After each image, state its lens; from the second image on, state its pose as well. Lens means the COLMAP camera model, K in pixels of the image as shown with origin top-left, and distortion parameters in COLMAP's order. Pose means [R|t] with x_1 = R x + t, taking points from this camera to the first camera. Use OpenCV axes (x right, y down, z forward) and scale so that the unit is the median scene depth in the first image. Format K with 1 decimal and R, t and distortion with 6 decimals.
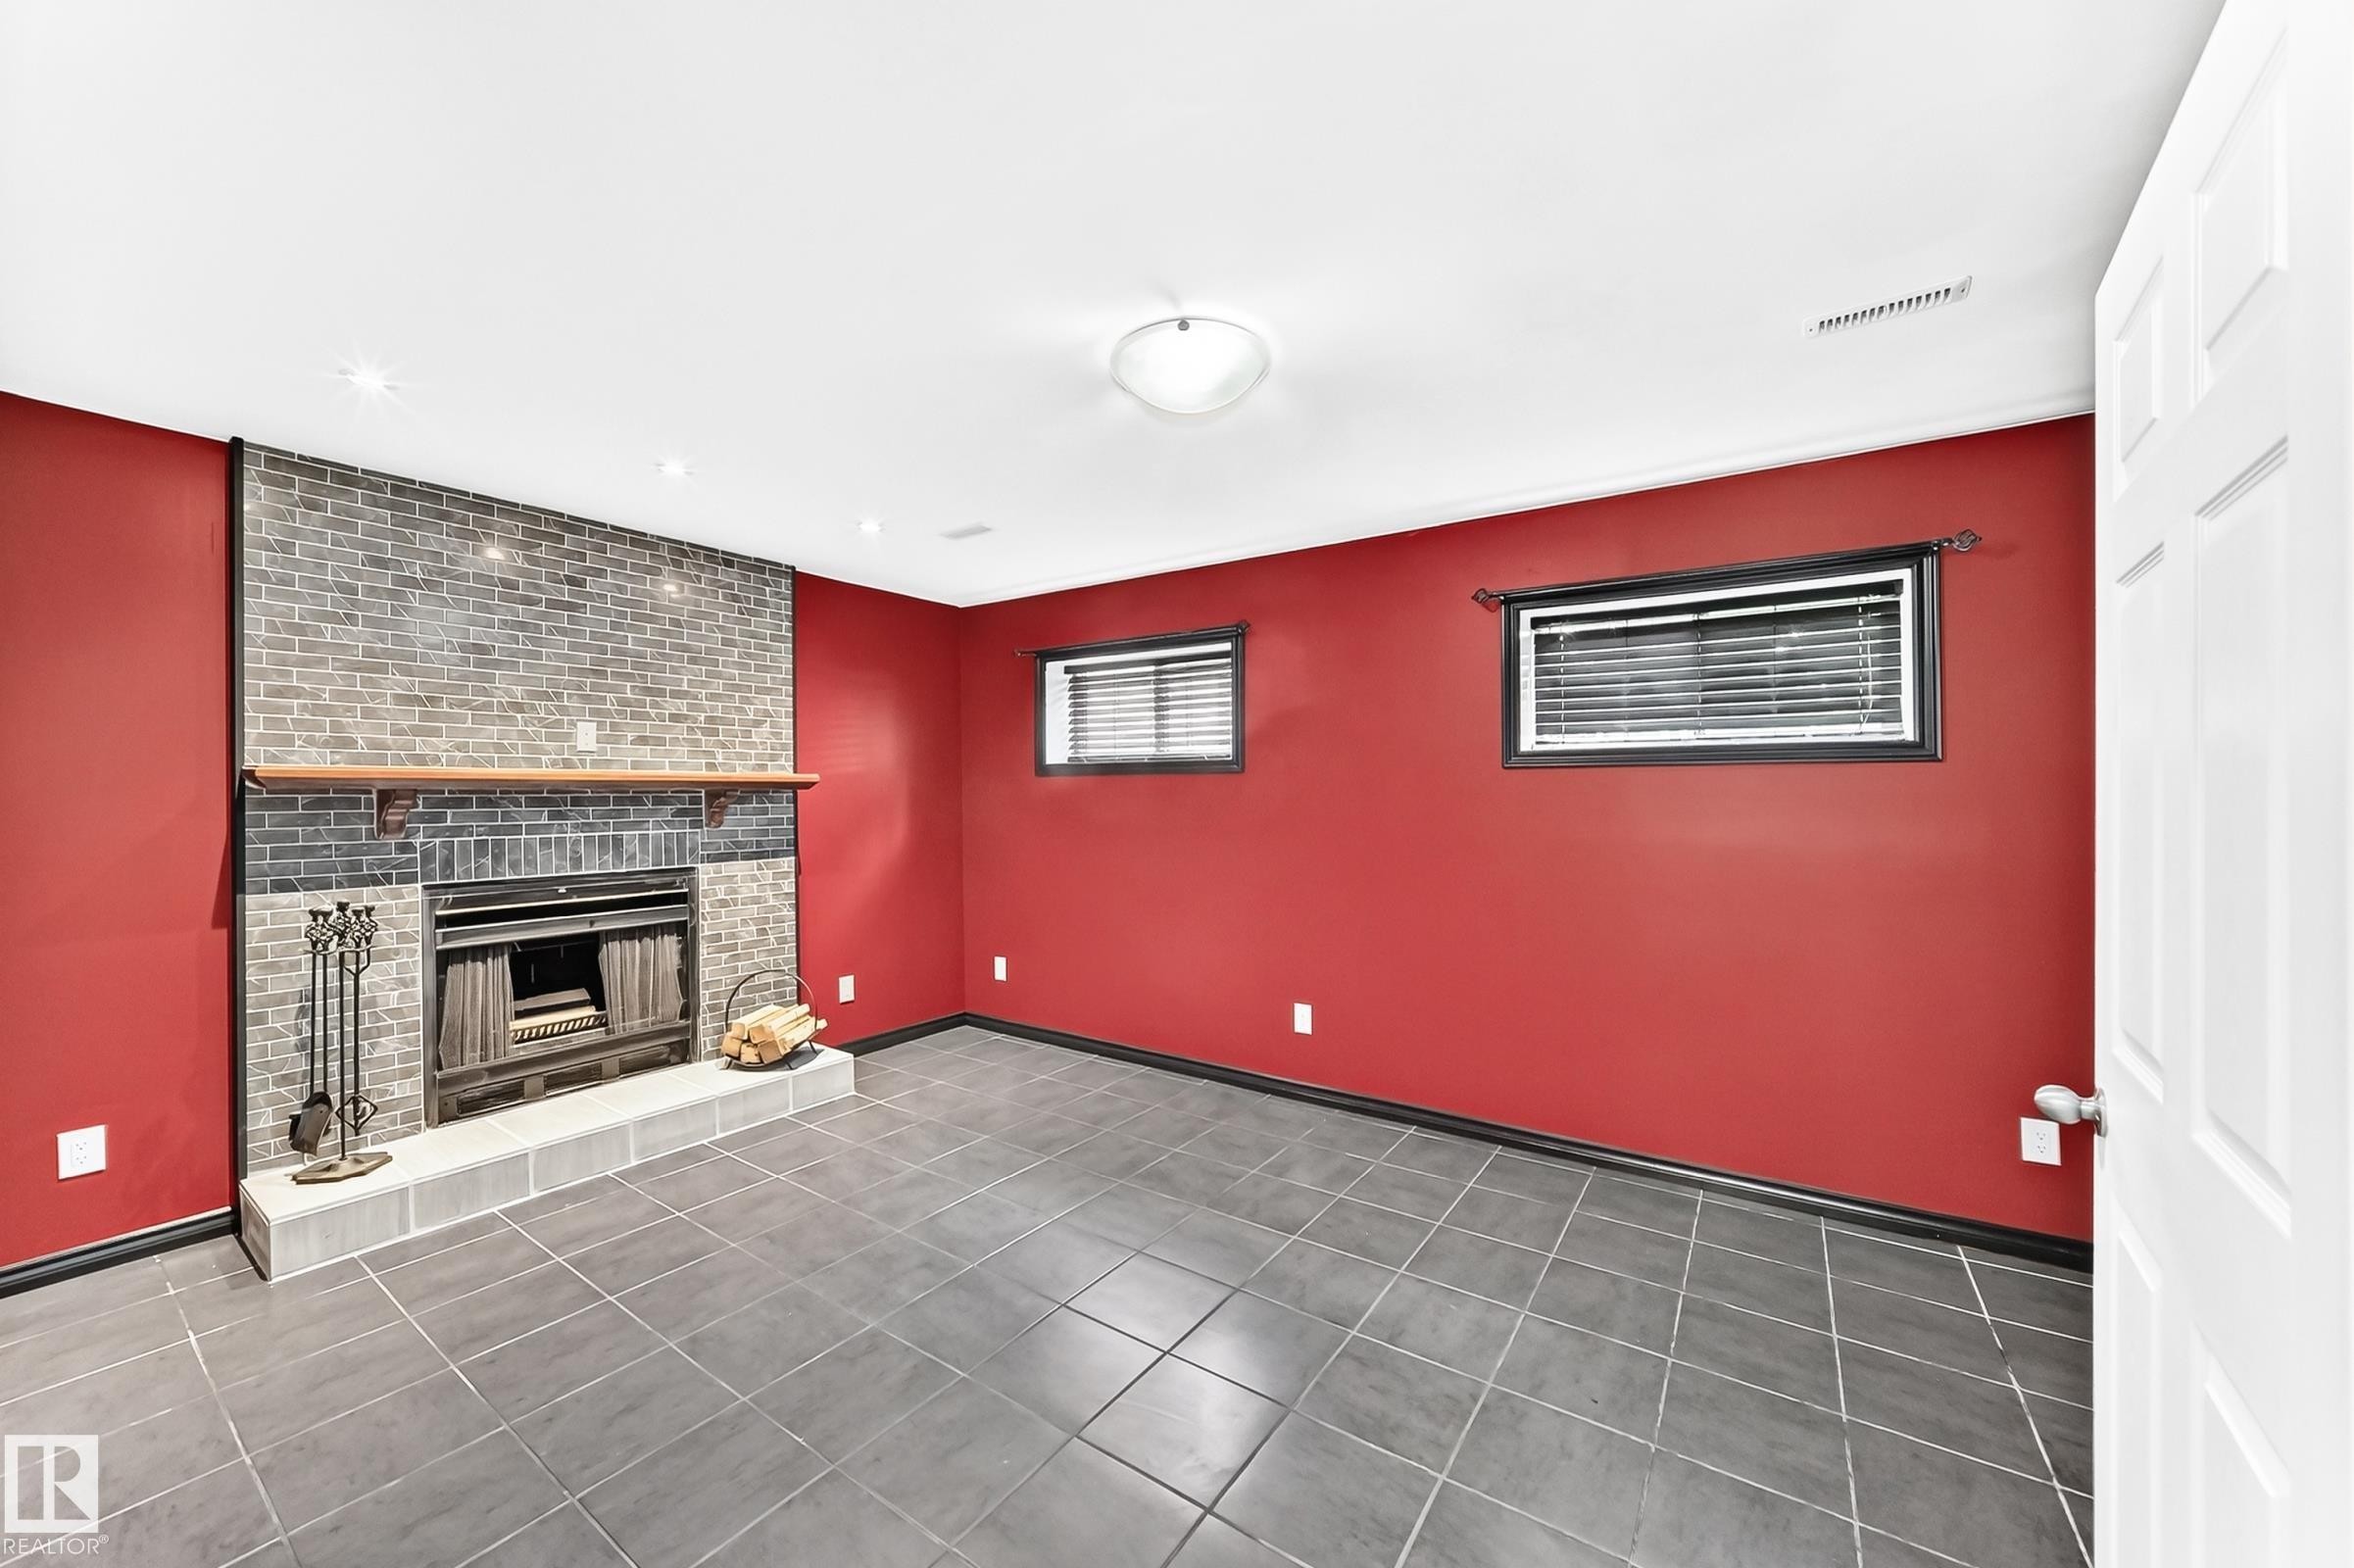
lens RADIAL K [[864.7, 0, 1189.5], [0, 864.7, 780.4], [0, 0, 1]] dist [-0.024904, 0.005181]
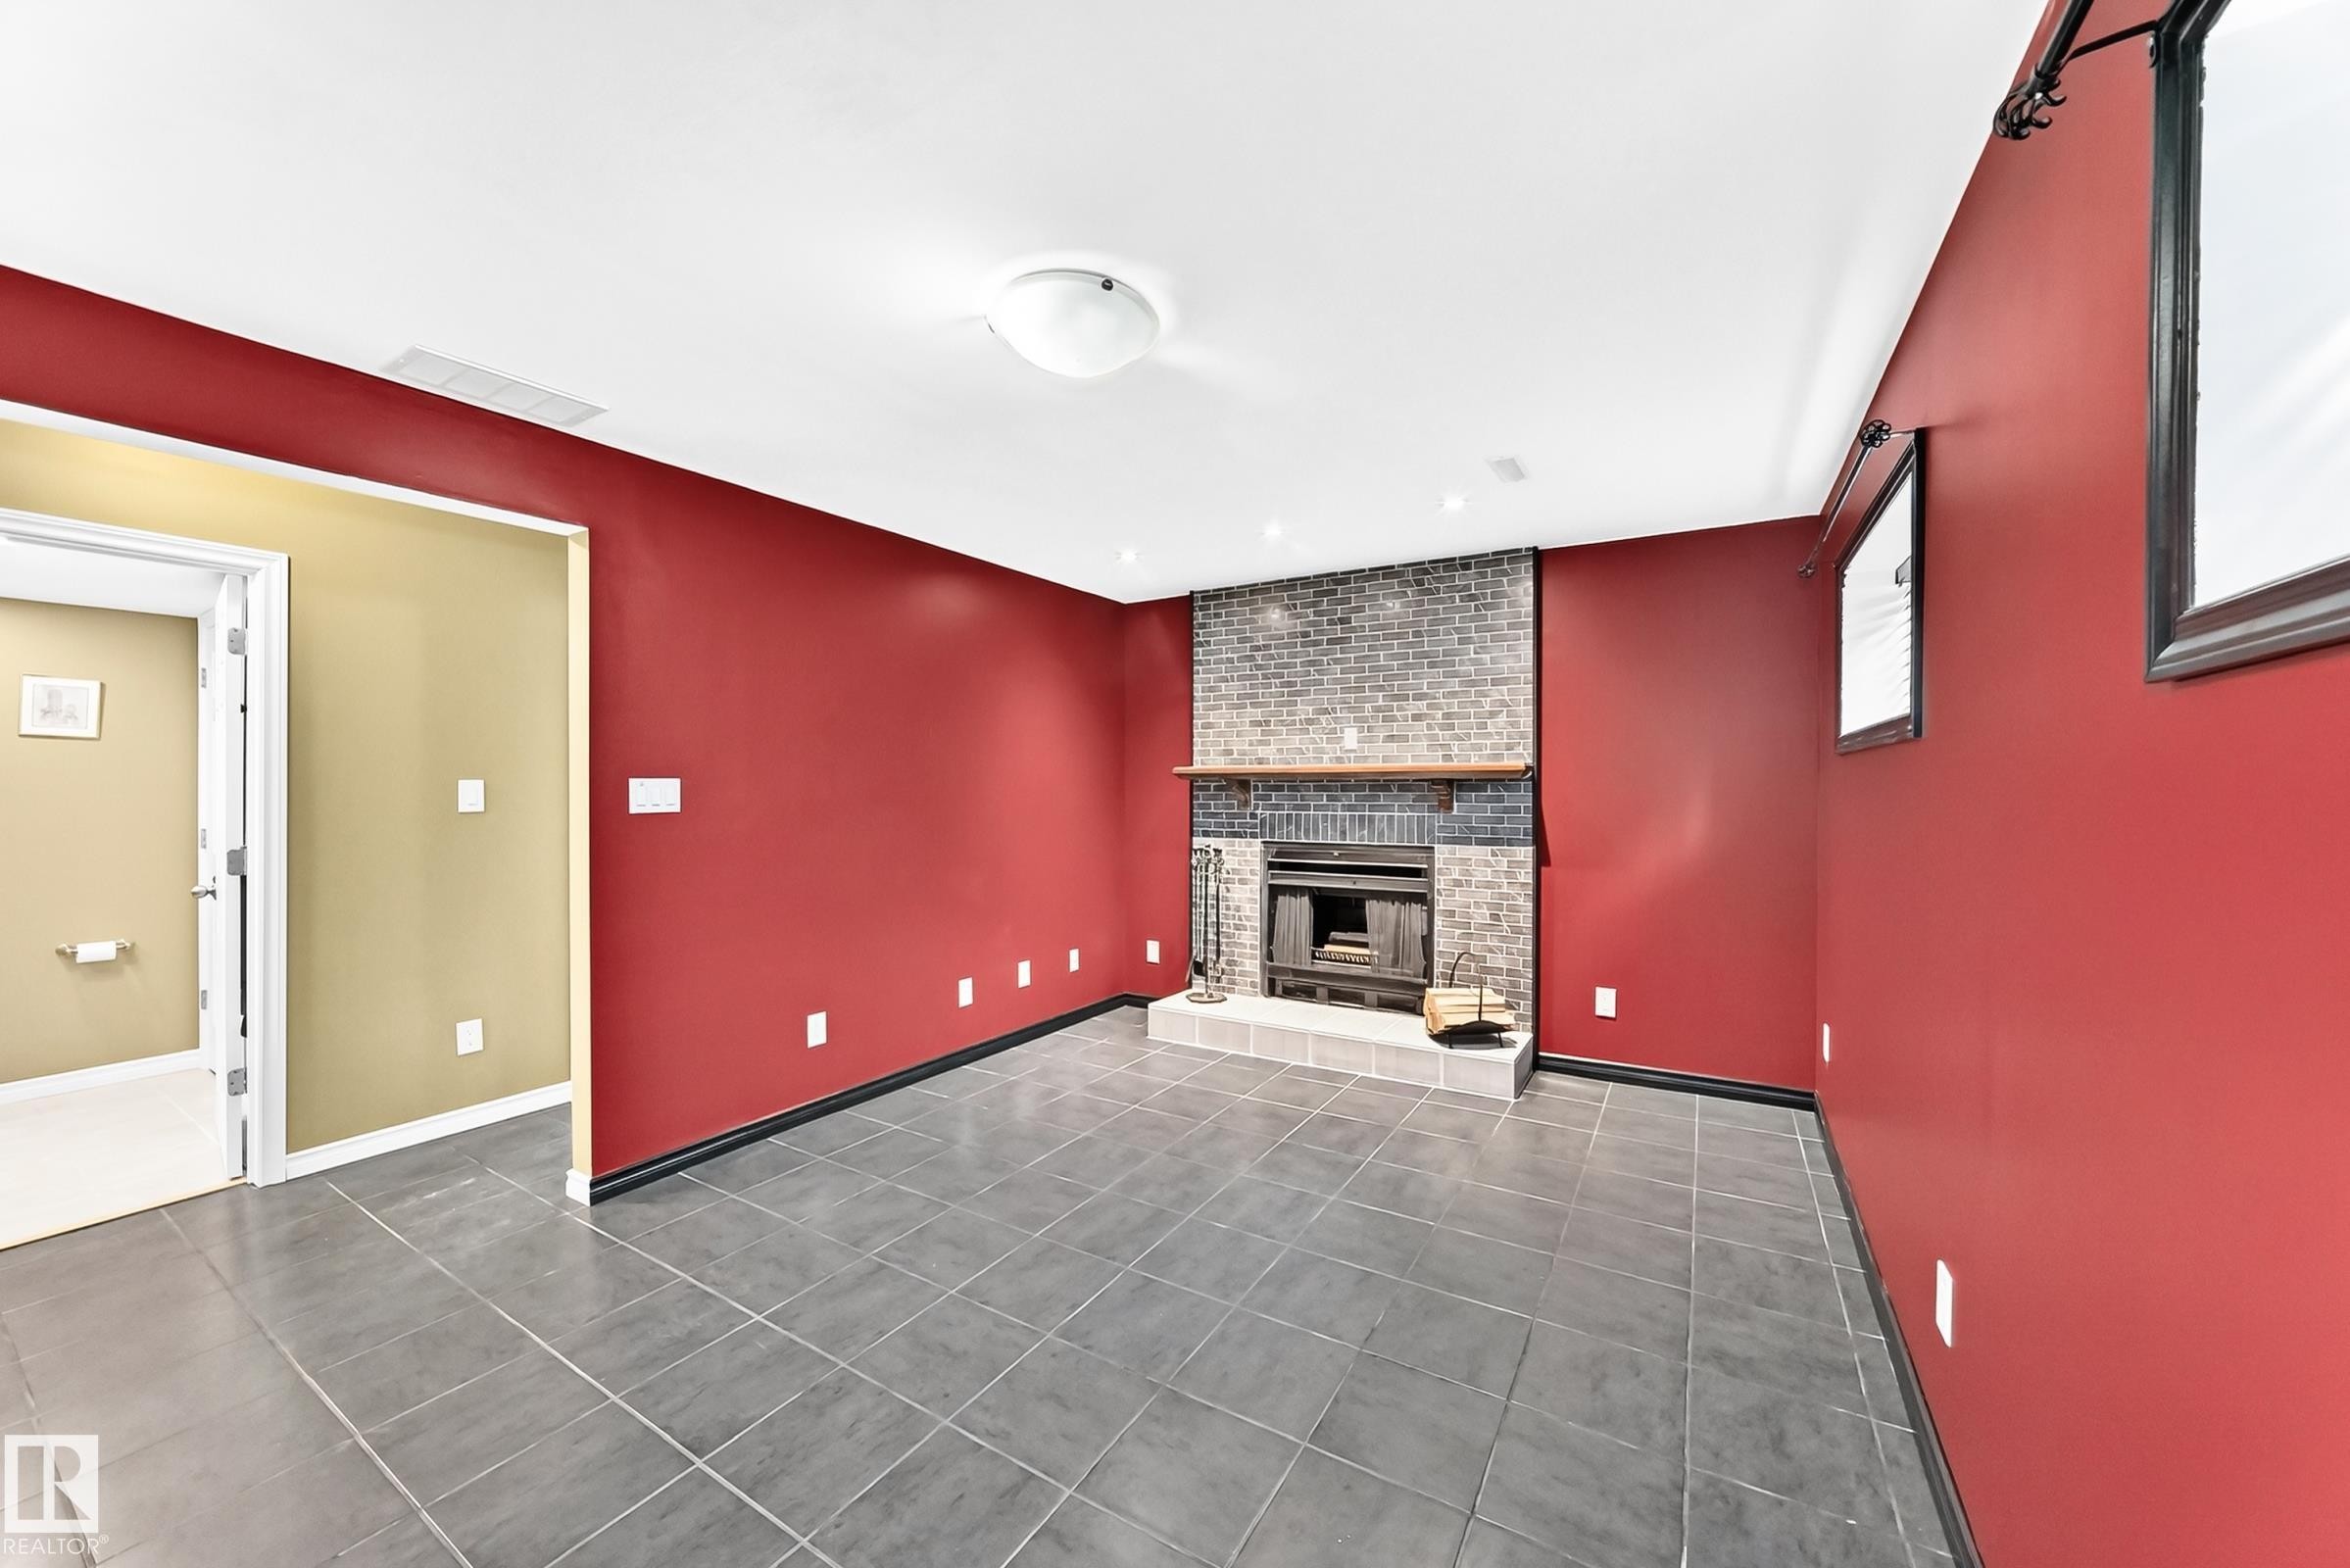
lens RADIAL K [[863.3, 0, 1185.8], [0, 863.3, 794.4], [0, 0, 1]] dist [-0.024904, 0.005181]
pose [[0.059315, 0.014445, -0.998135, 0.584989], [0.015835, 0.999756, 0.015409, 0.009432], [0.998114, -0.016719, 0.059071, 0.662414]]
